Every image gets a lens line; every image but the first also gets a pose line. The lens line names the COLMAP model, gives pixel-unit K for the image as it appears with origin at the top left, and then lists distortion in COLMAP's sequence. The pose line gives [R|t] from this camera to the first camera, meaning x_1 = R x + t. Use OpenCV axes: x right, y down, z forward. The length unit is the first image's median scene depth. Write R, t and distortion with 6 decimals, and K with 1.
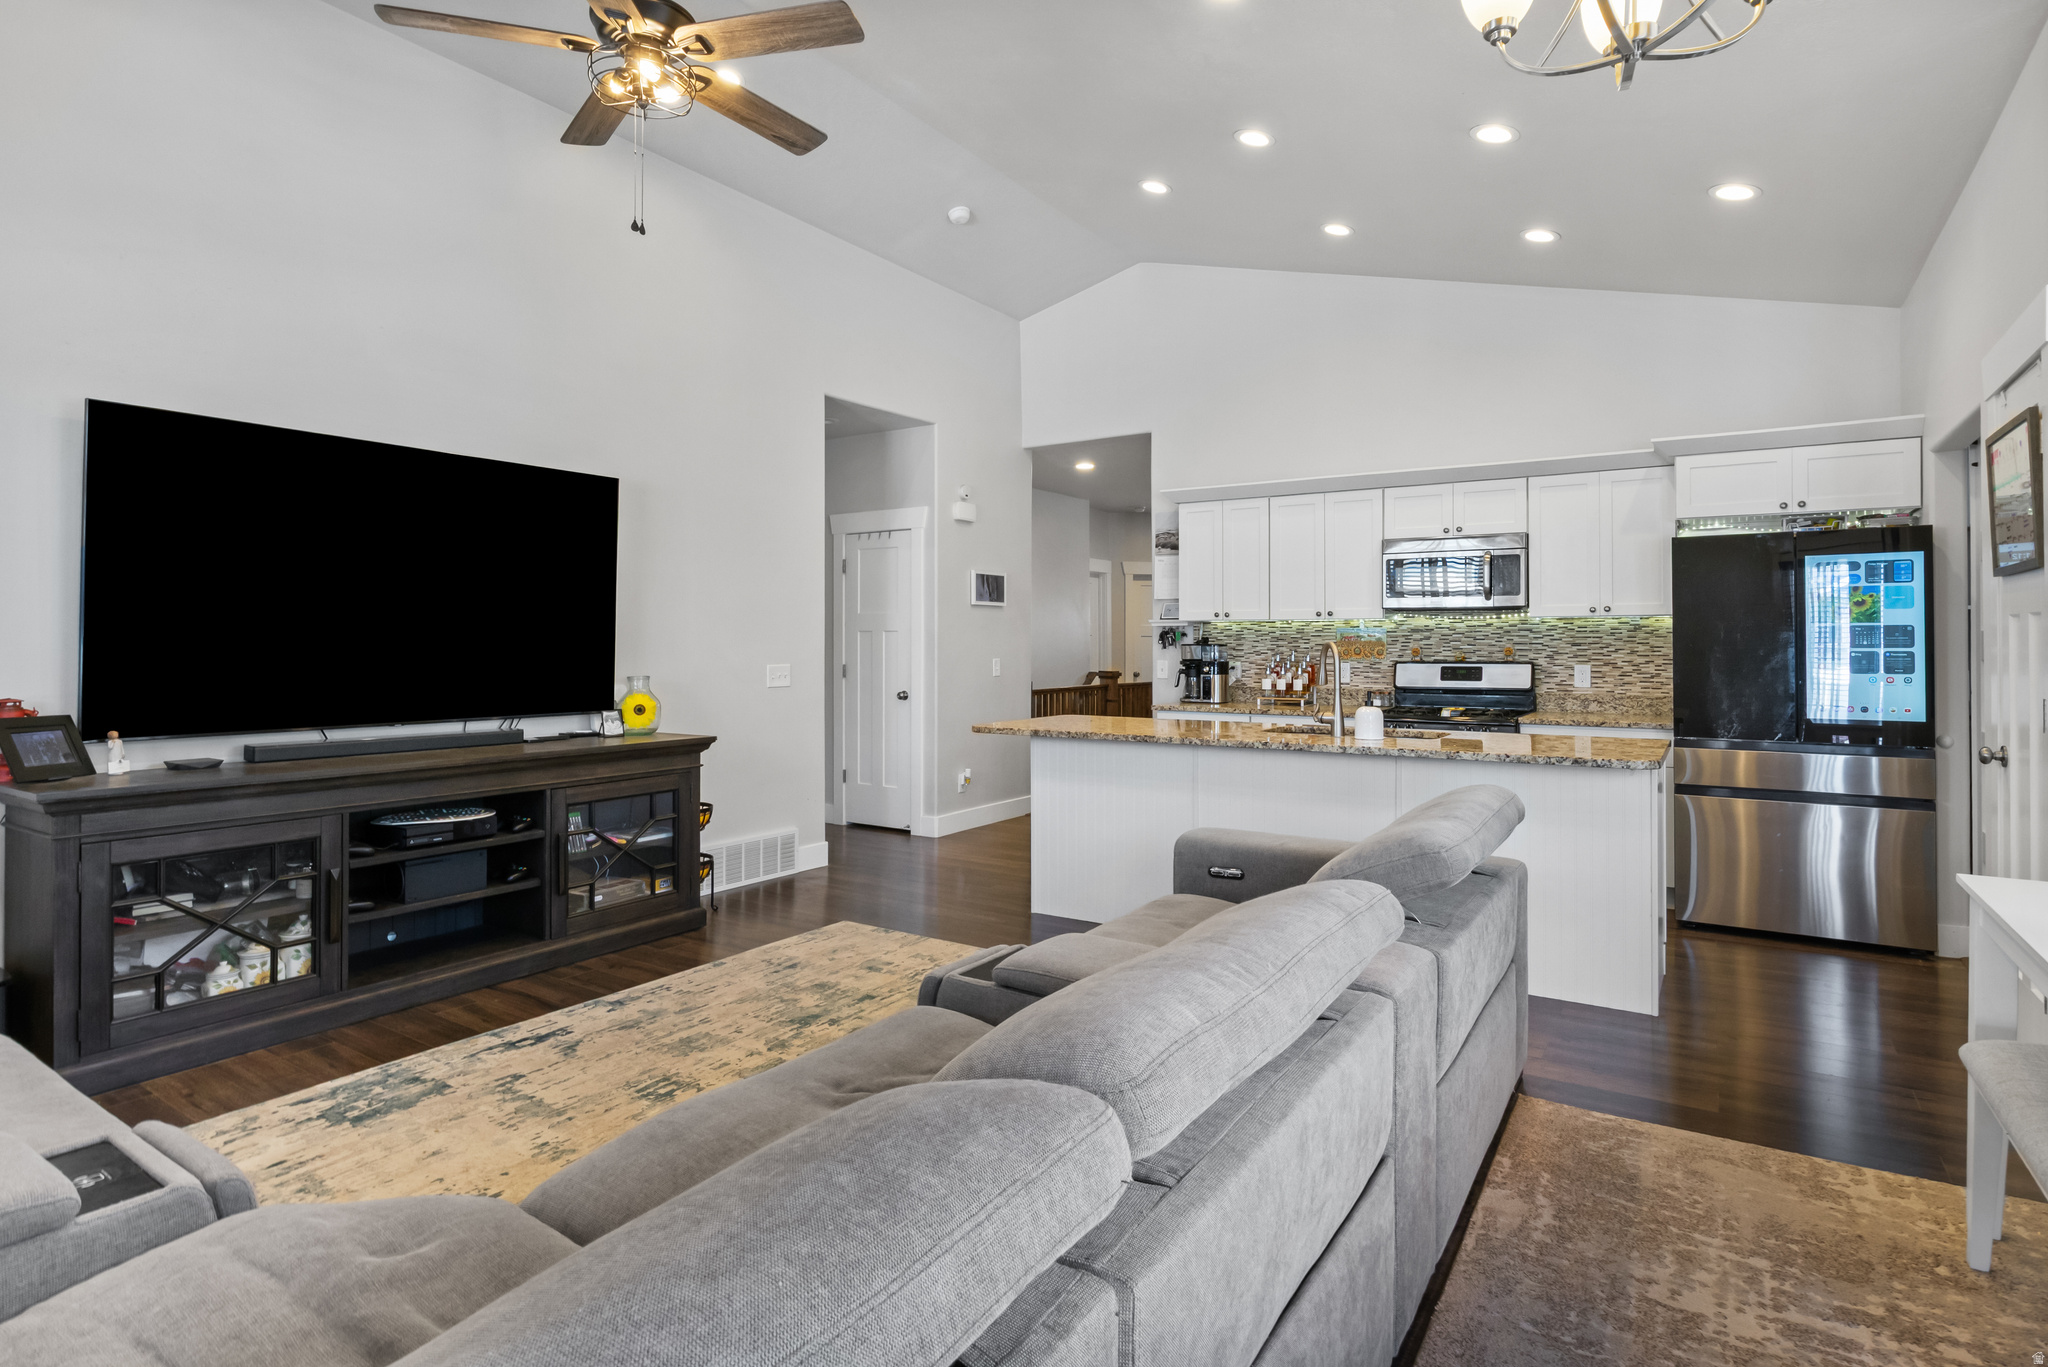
lens RADIAL K [[1042.2, 0, 1023.0], [0, 1042.2, 632.8], [0, 0, 1]] dist [-0.005116, -0.003232]
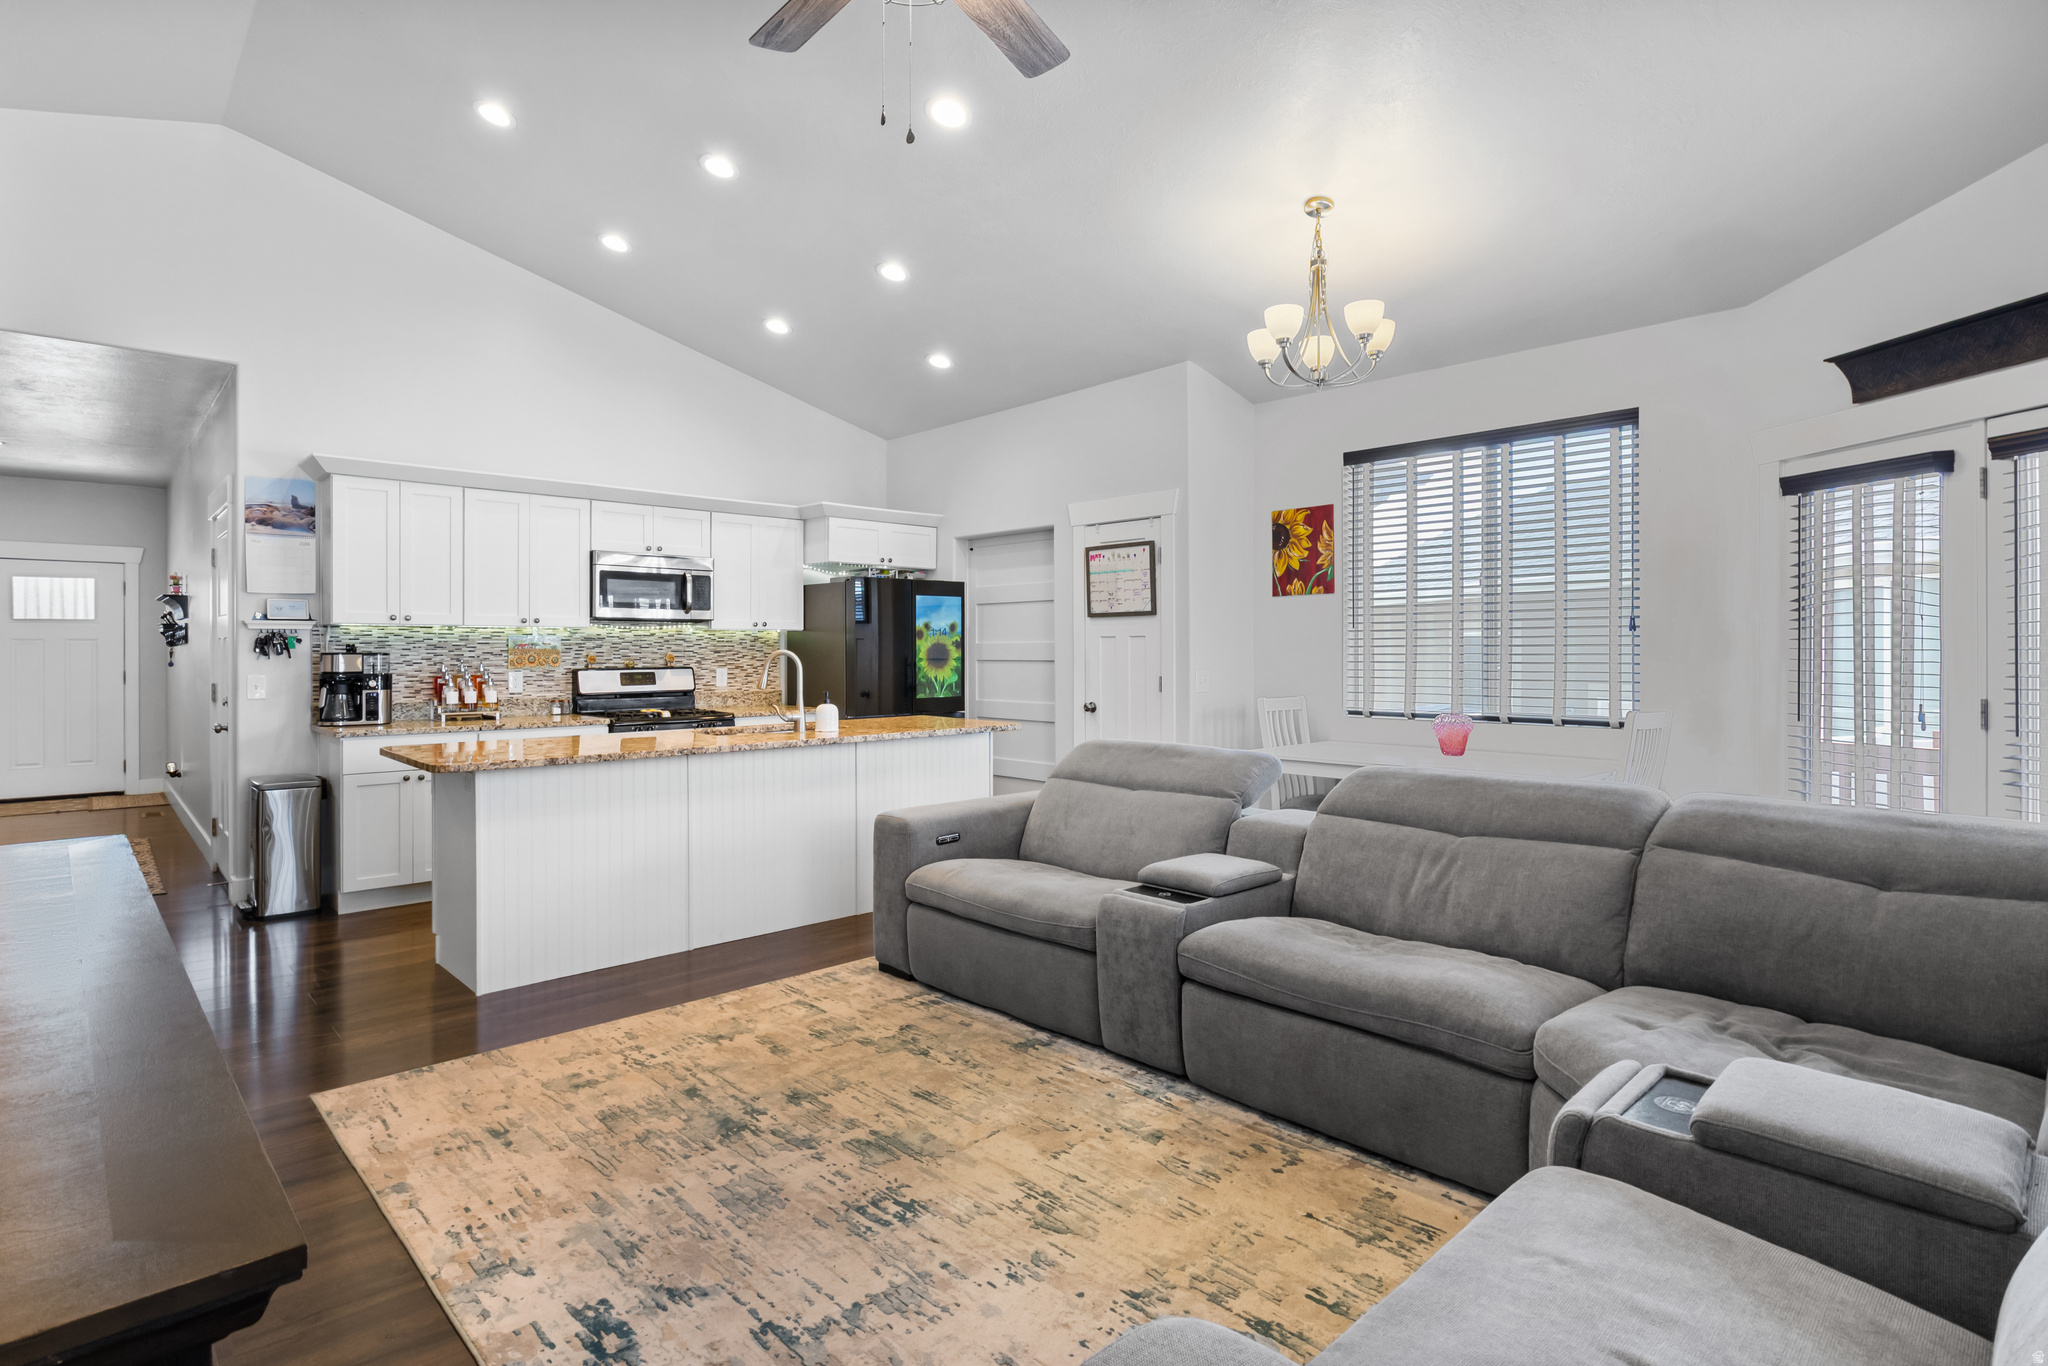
lens RADIAL K [[1028.2, 0, 1021.9], [0, 1028.2, 648.6], [0, 0, 1]] dist [-0.006197, -0.000277]
pose [[0.233436, -0.000052, 0.972372, -0.785124], [-0.008735, 0.999960, 0.002151, 0.002340], [-0.972333, -0.008996, 0.233426, 0.516729]]
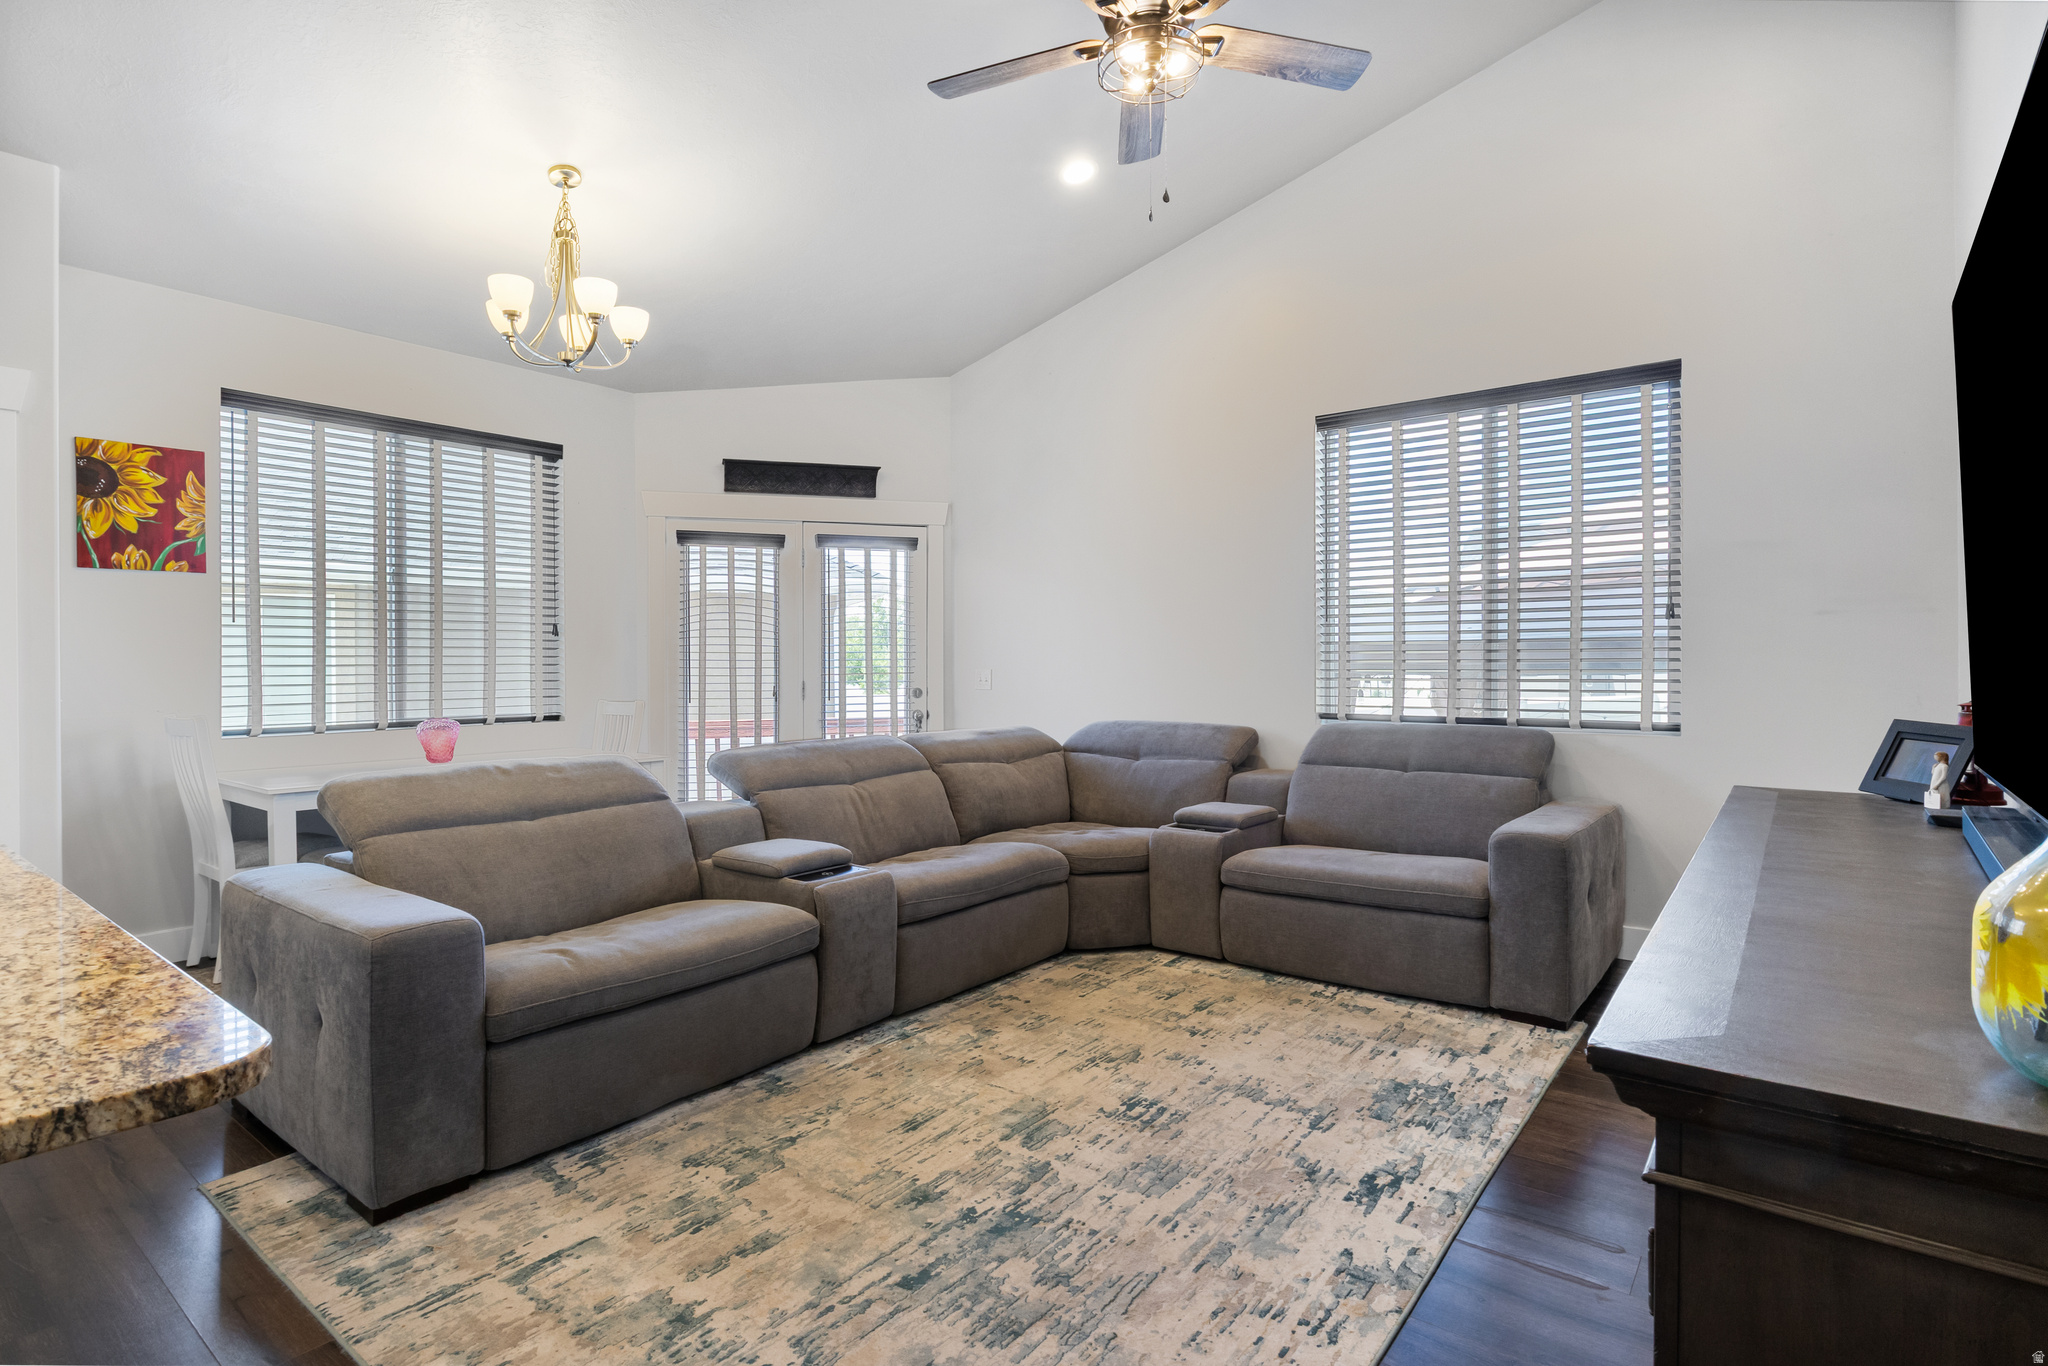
lens RADIAL K [[1021.3, 0, 1031.0], [0, 1021.3, 667.1], [0, 0, 1]] dist [-0.006882, -0.001015]
pose [[-0.996787, 0.002978, 0.080038, -0.231494], [0.002402, 0.999971, -0.007294, 0.030352], [-0.080057, -0.007079, -0.996765, 1.388673]]
